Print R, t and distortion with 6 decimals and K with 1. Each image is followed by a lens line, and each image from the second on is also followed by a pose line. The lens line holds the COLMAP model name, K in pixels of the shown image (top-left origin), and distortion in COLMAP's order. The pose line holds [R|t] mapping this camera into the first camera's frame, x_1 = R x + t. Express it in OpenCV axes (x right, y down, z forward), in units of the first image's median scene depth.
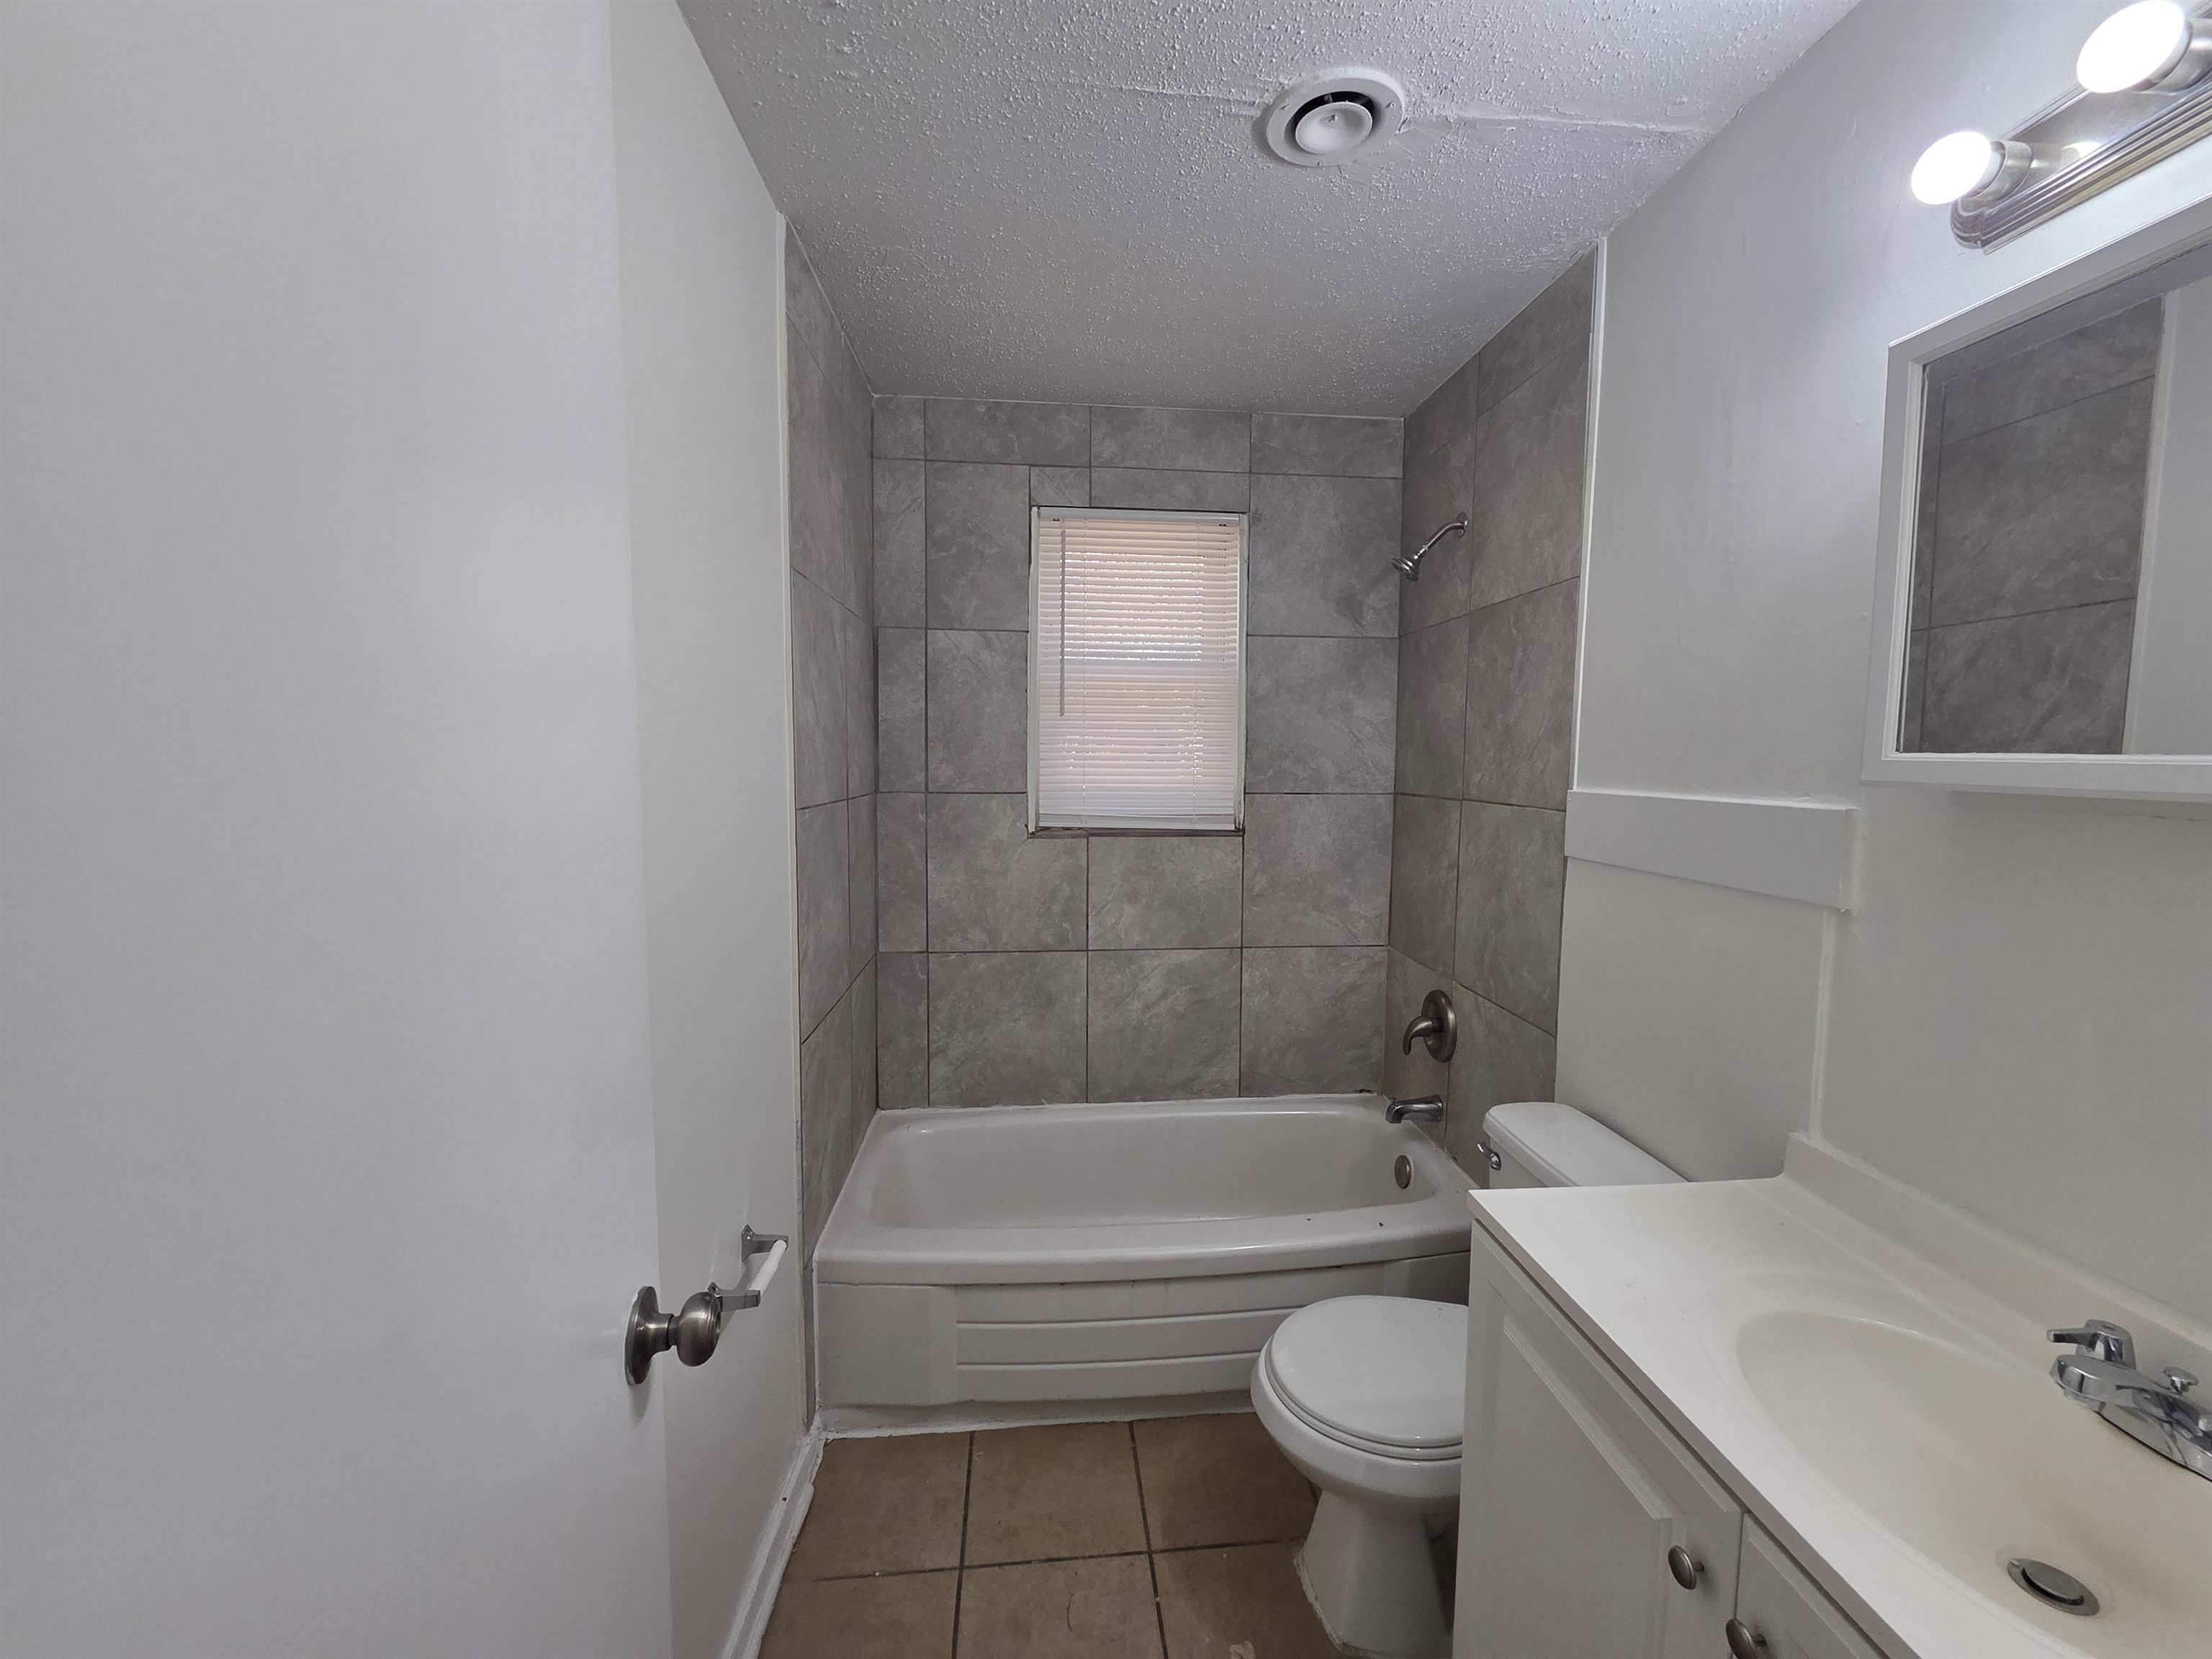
lens RADIAL K [[902.8, 0, 1127.1], [0, 902.8, 824.9], [0, 0, 1]] dist [0.001330, 0.000322]
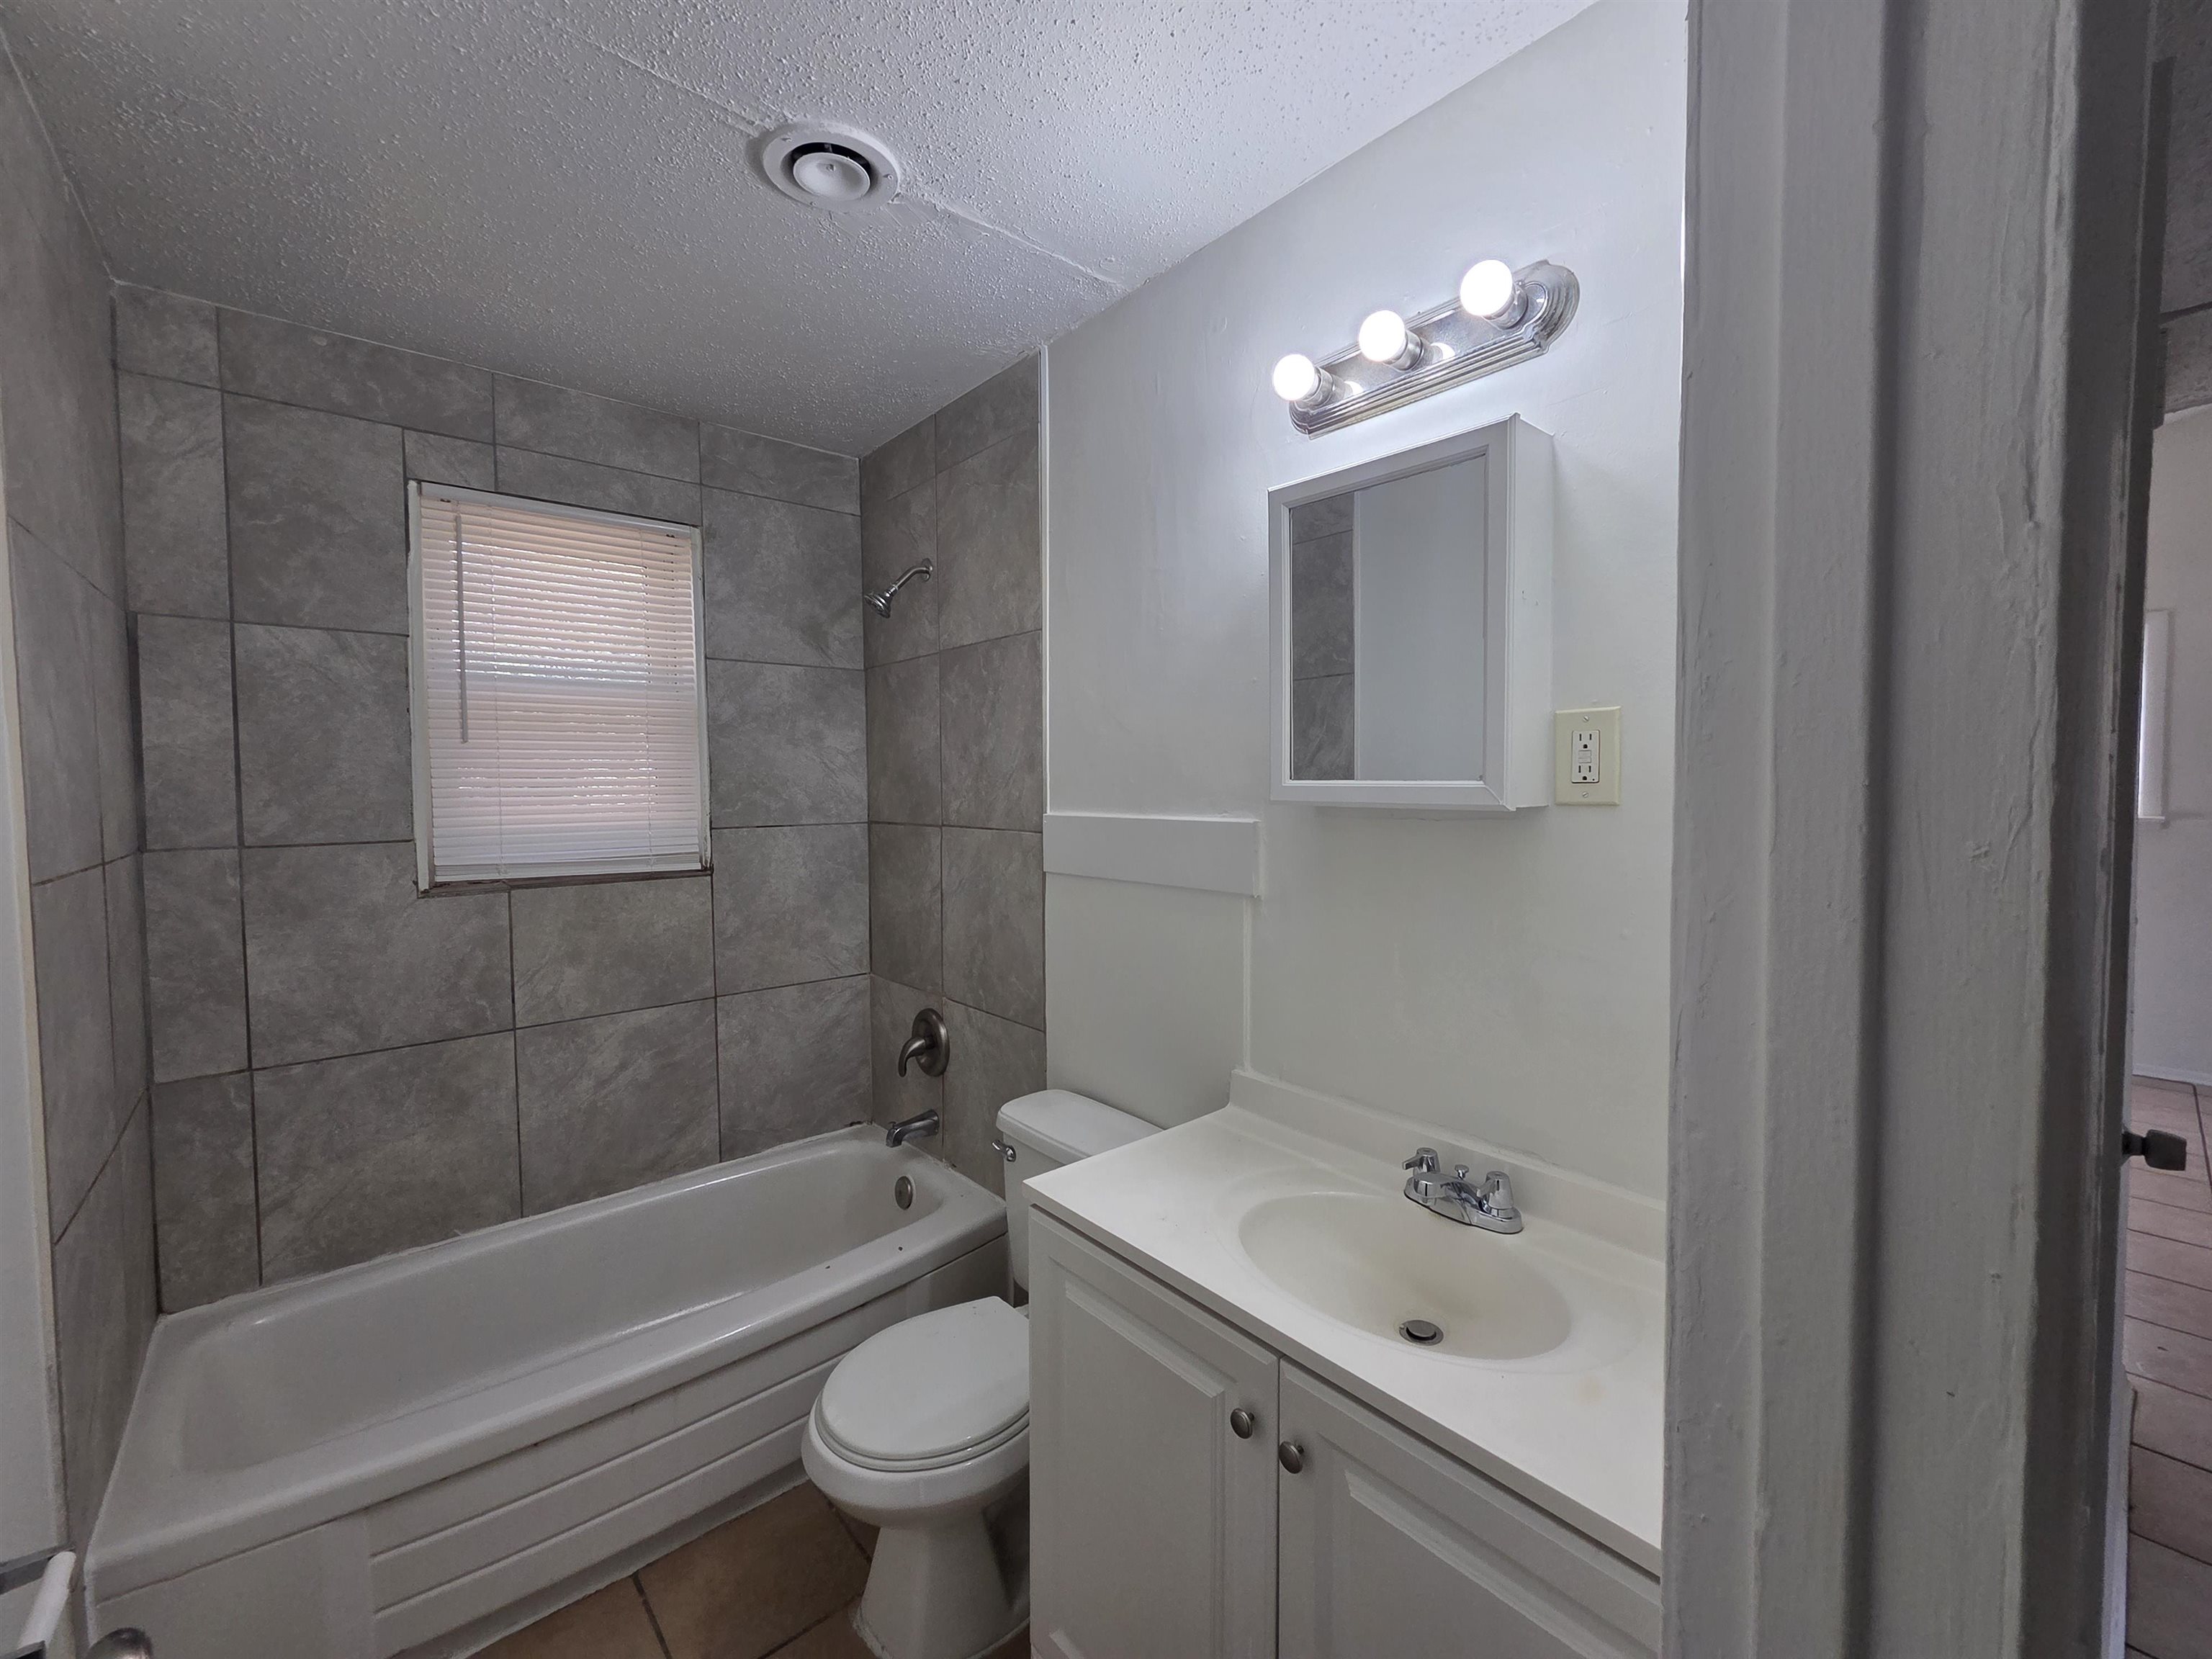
lens RADIAL K [[908.1, 0, 1118.1], [0, 908.1, 818.1], [0, 0, 1]] dist [0.001341, -0.002773]
pose [[0.812298, -0.037955, 0.582007, -0.073151], [0.059352, 0.998079, -0.017748, -0.004830], [-0.580215, 0.048960, 0.812990, 0.006498]]
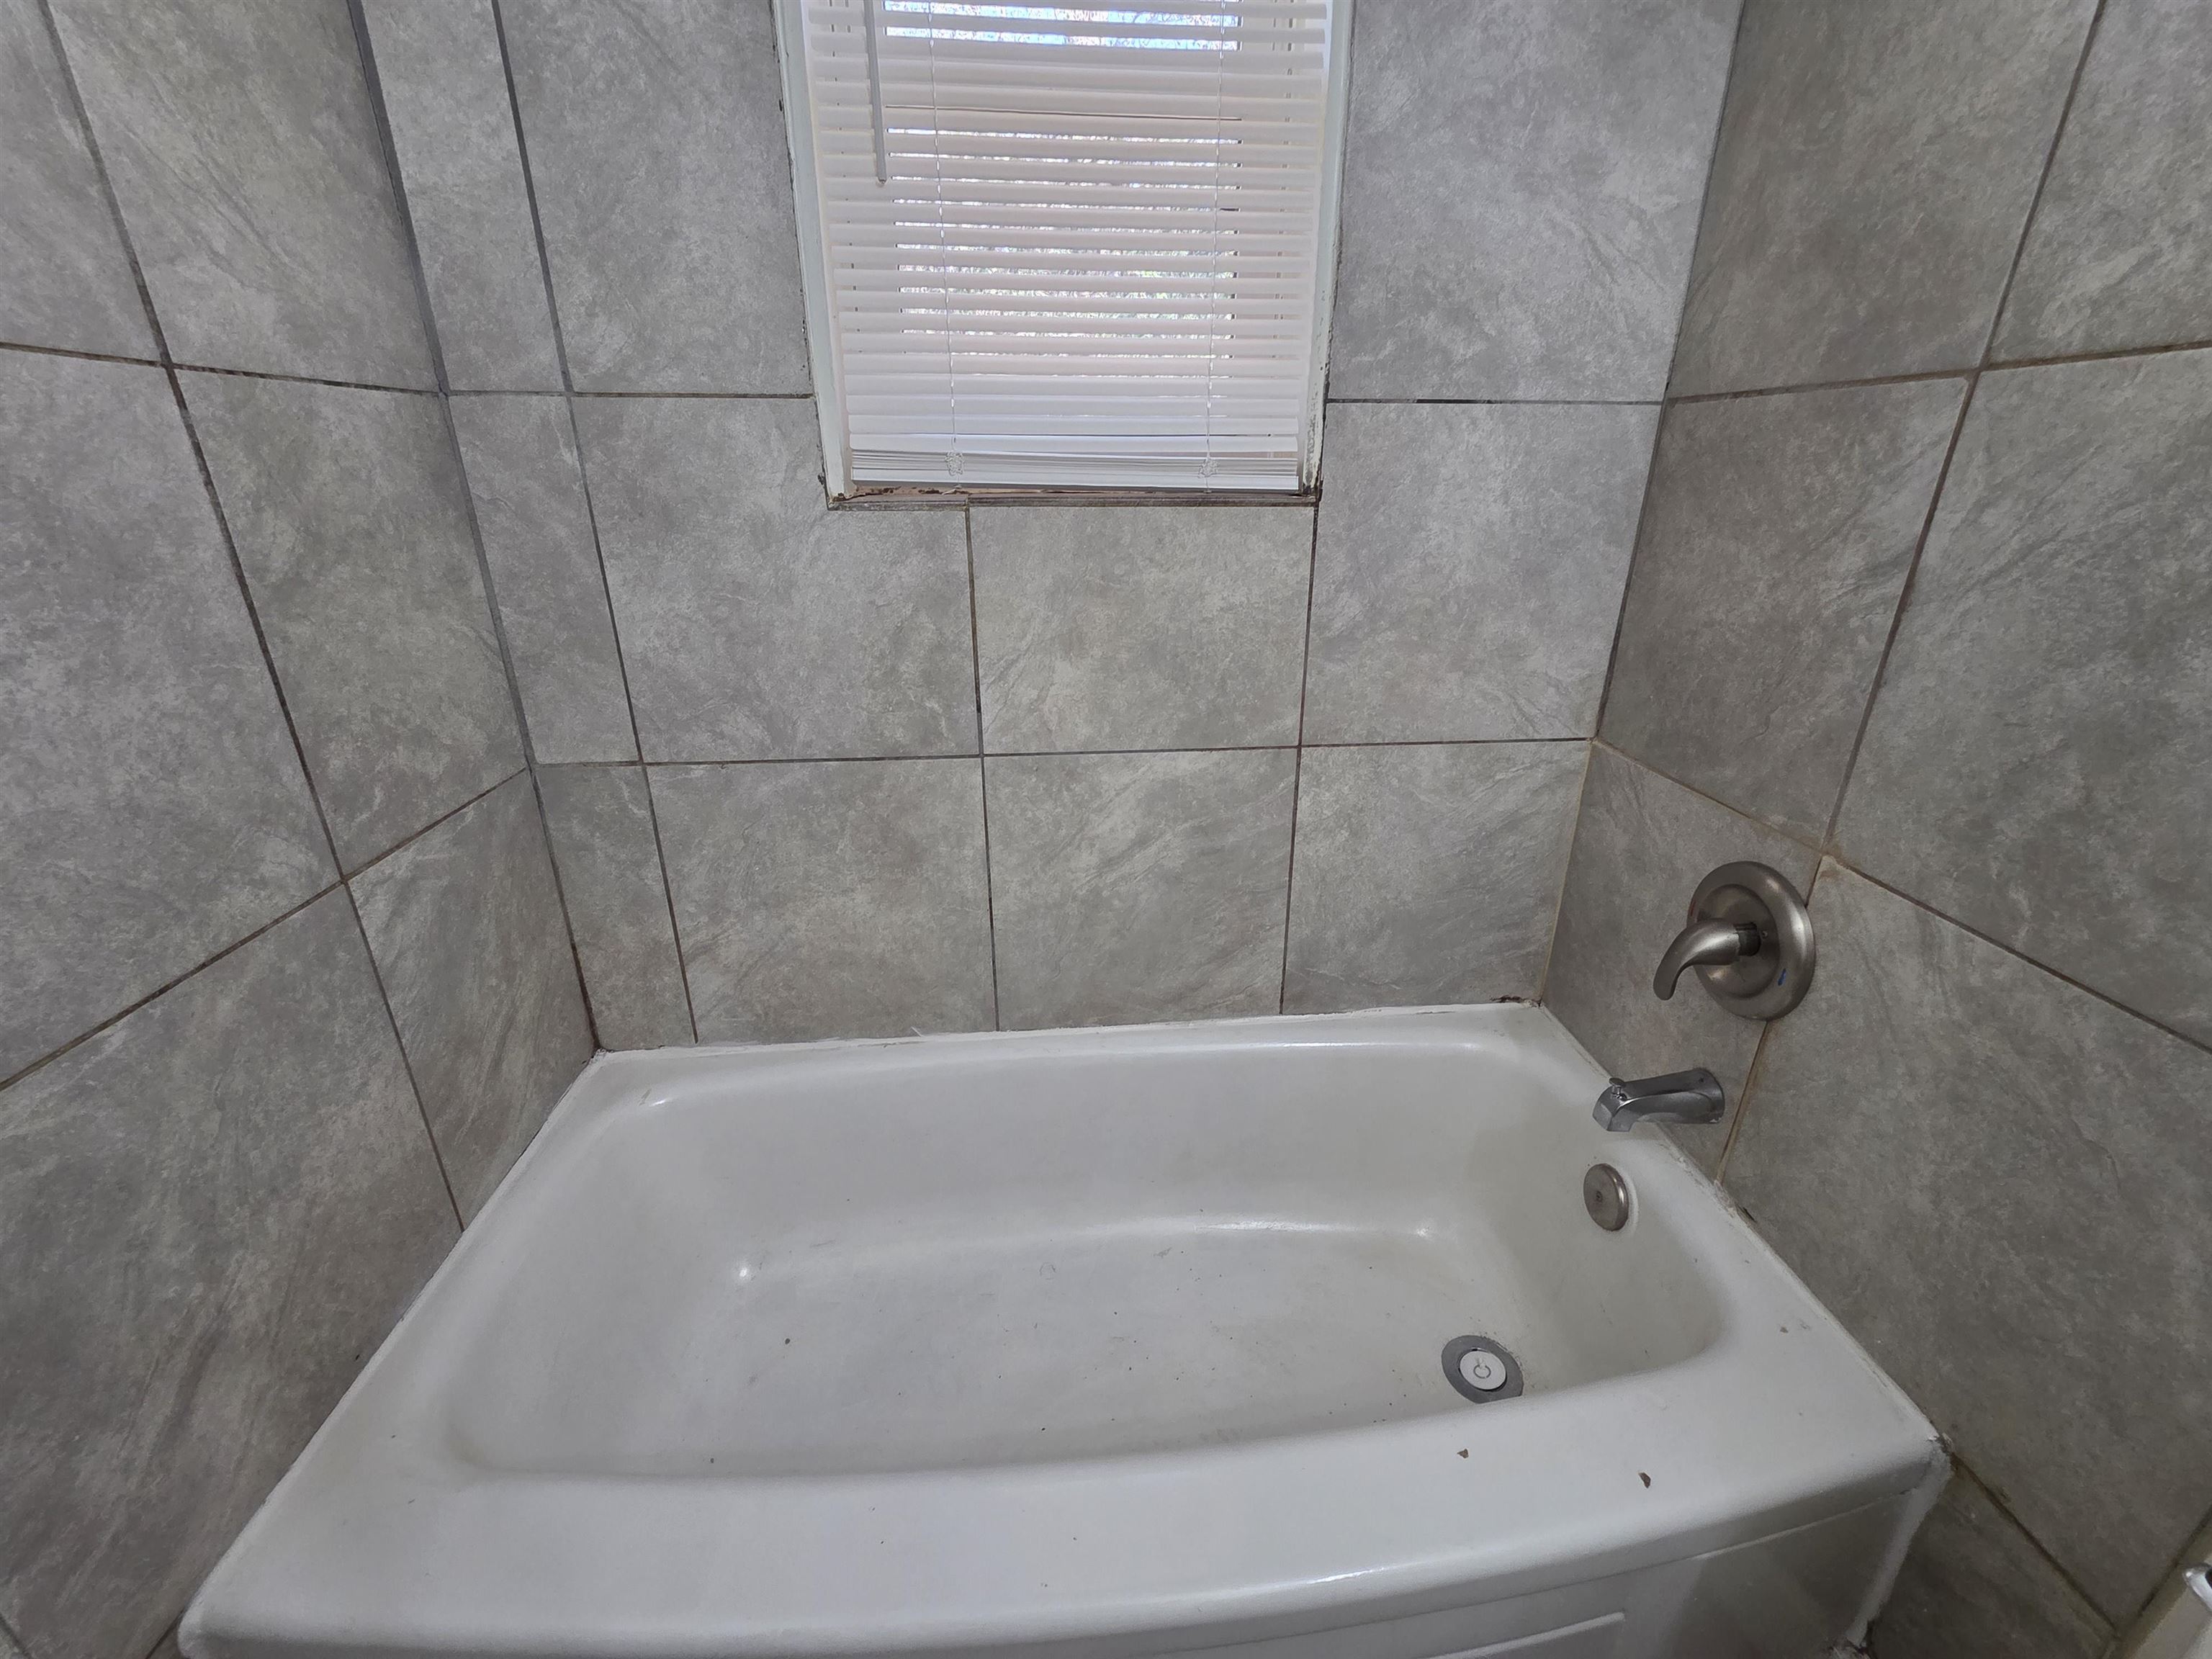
lens RADIAL K [[902.5, 0, 1133.3], [0, 902.5, 821.3], [0, 0, 1]] dist [0.000750, -0.000122]
pose [[0.999953, -0.001172, -0.009649, 0.042888], [0.003980, 0.955043, 0.296442, 0.030108], [0.008868, -0.296467, 0.955002, 0.539536]]
